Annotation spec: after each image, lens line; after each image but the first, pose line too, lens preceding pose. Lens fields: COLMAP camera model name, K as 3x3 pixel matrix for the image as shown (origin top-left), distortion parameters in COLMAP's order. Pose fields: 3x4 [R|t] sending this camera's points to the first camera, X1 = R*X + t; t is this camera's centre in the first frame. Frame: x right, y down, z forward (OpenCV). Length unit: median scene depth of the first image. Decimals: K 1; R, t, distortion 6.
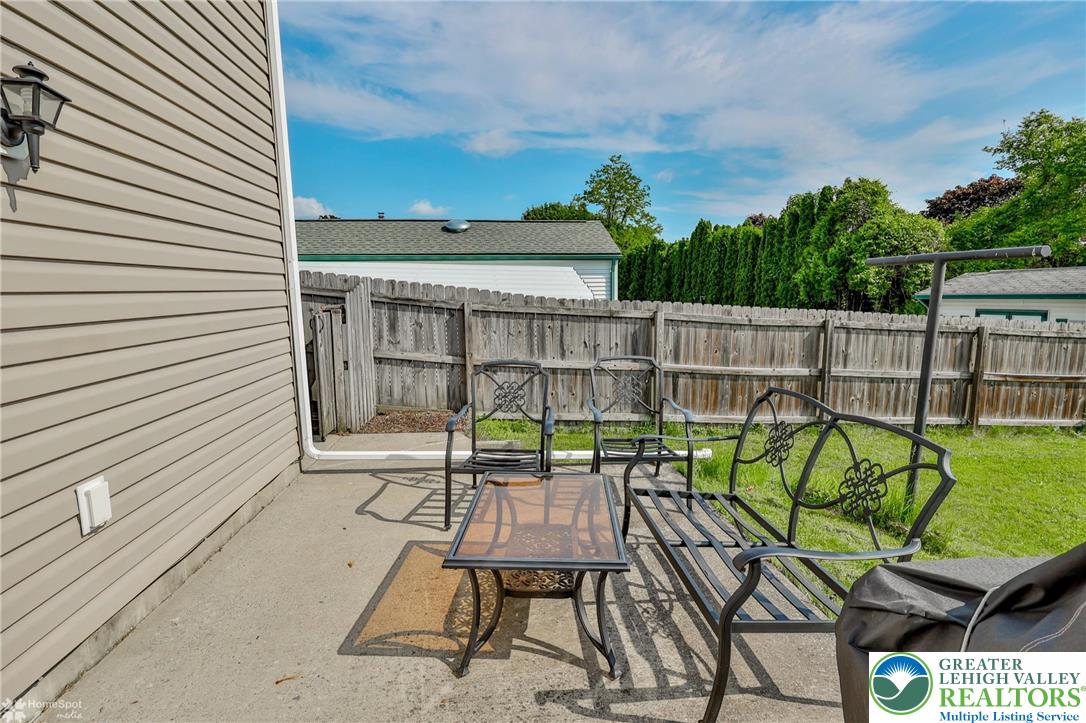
lens RADIAL K [[532.5, 0, 547.1], [0, 532.5, 368.7], [0, 0, 1]] dist [0.002470, 0.000767]
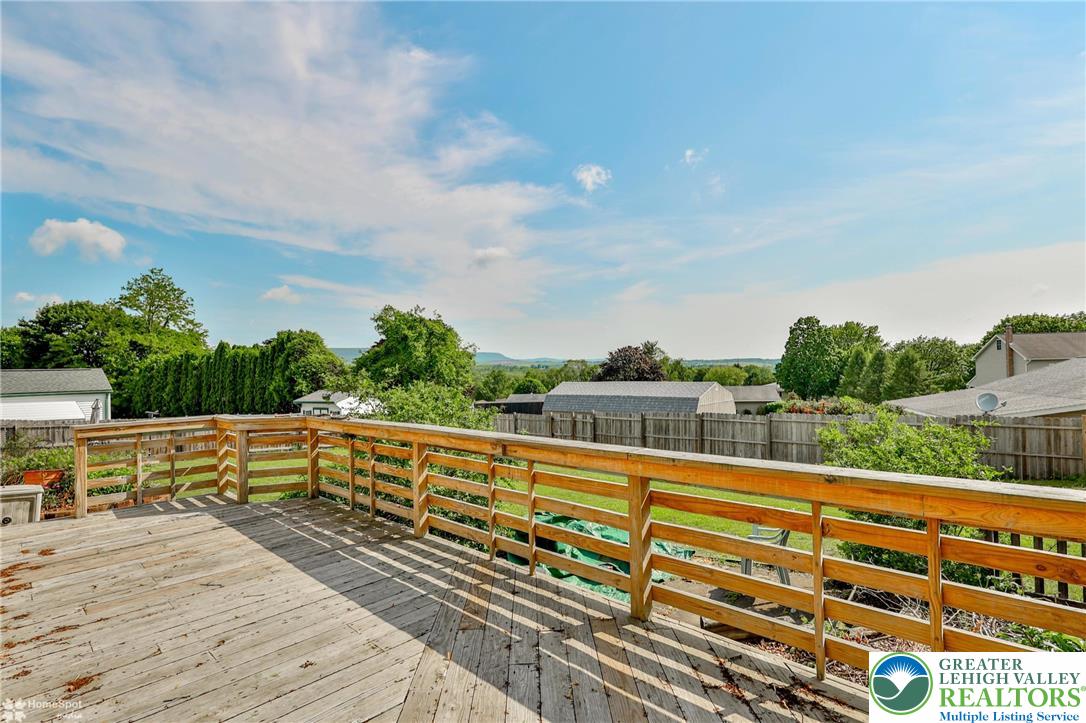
lens RADIAL K [[531.9, 0, 543.0], [0, 531.9, 361.5], [0, 0, 1]] dist [0.001069, 0.000518]
pose [[0.753206, 0.002309, 0.657781, 0.017641], [0.111766, 0.985004, -0.131438, 0.043093], [-0.648220, 0.172517, 0.741653, -0.567818]]
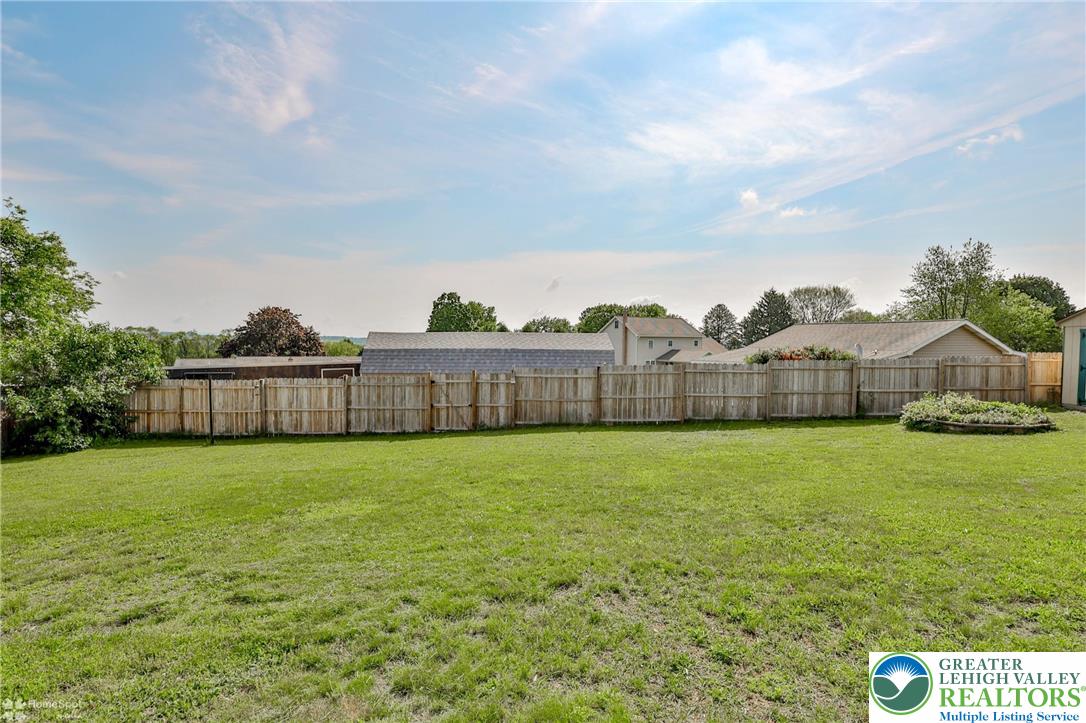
lens RADIAL K [[532.5, 0, 547.1], [0, 532.5, 368.7], [0, 0, 1]] dist [0.002470, 0.000767]
pose [[0.108217, -0.038049, 0.993399, 0.055436], [0.141160, 0.989730, 0.022531, 0.018340], [-0.984054, 0.137790, 0.112477, -0.173470]]
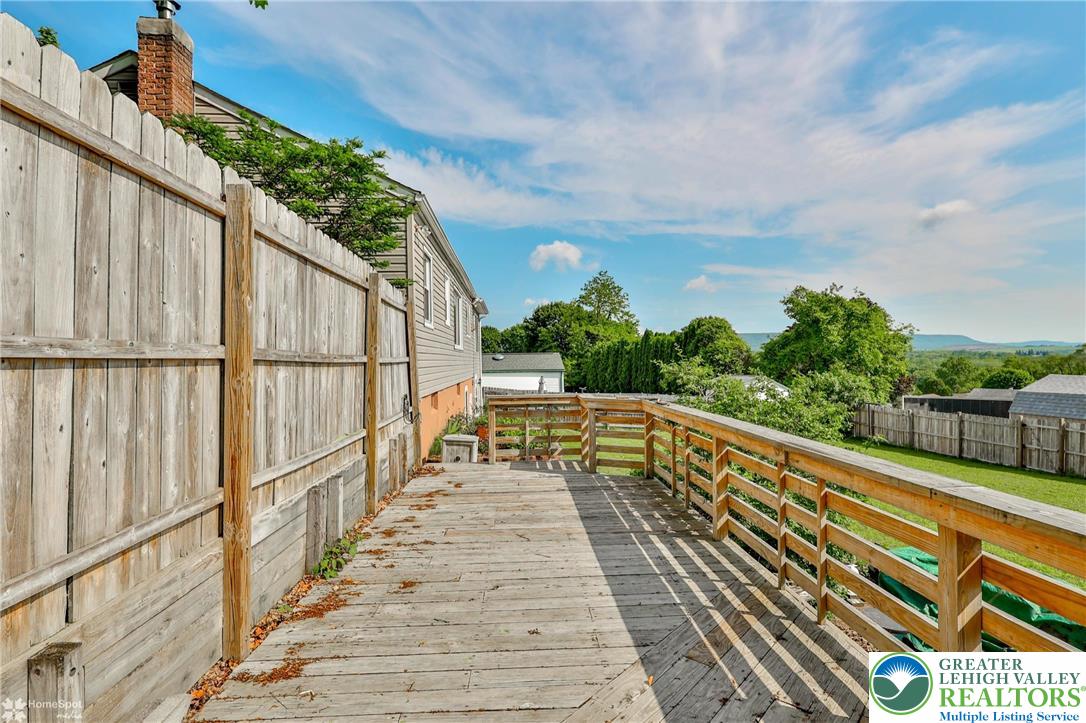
lens RADIAL K [[532.5, 0, 547.1], [0, 532.5, 368.7], [0, 0, 1]] dist [0.002470, 0.000767]
pose [[0.999656, 0.000189, -0.026235, 0.047880], [-0.003679, 0.991105, -0.133028, 0.043095], [0.025977, 0.133078, 0.990765, -0.567575]]
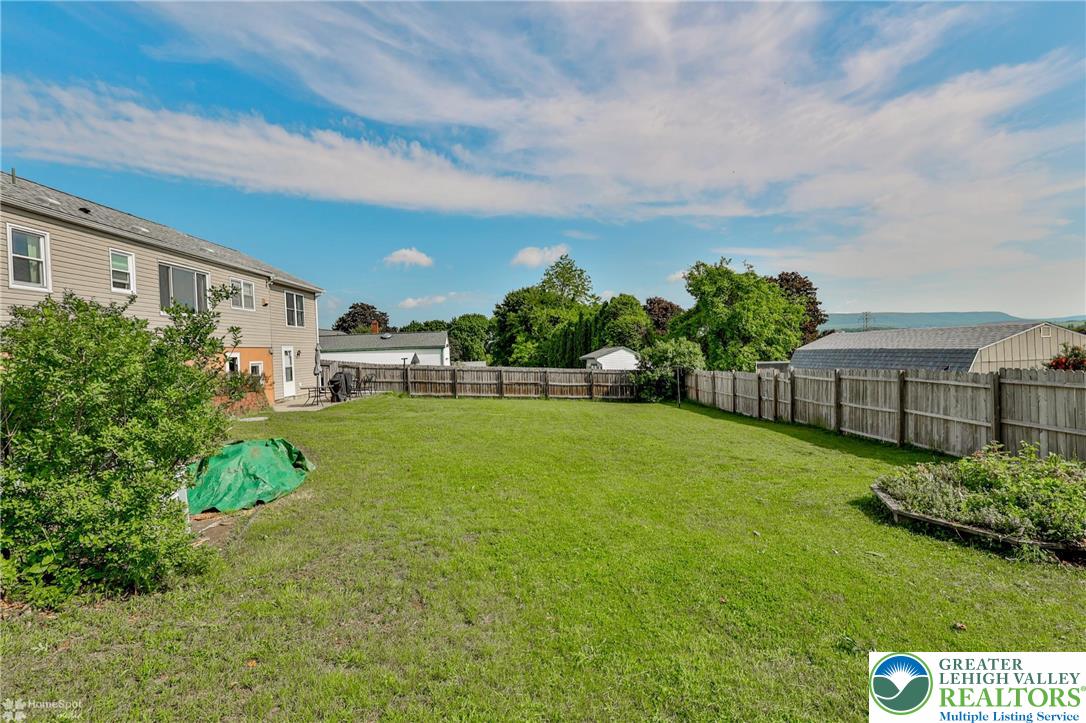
lens RADIAL K [[525.9, 0, 547.7], [0, 525.9, 395.6], [0, 0, 1]] dist [-0.000847, -0.000921]
pose [[0.997605, -0.016206, -0.067245, 0.320698], [0.012074, 0.998040, -0.061408, 0.076747], [0.068109, 0.060449, 0.995845, -0.595301]]
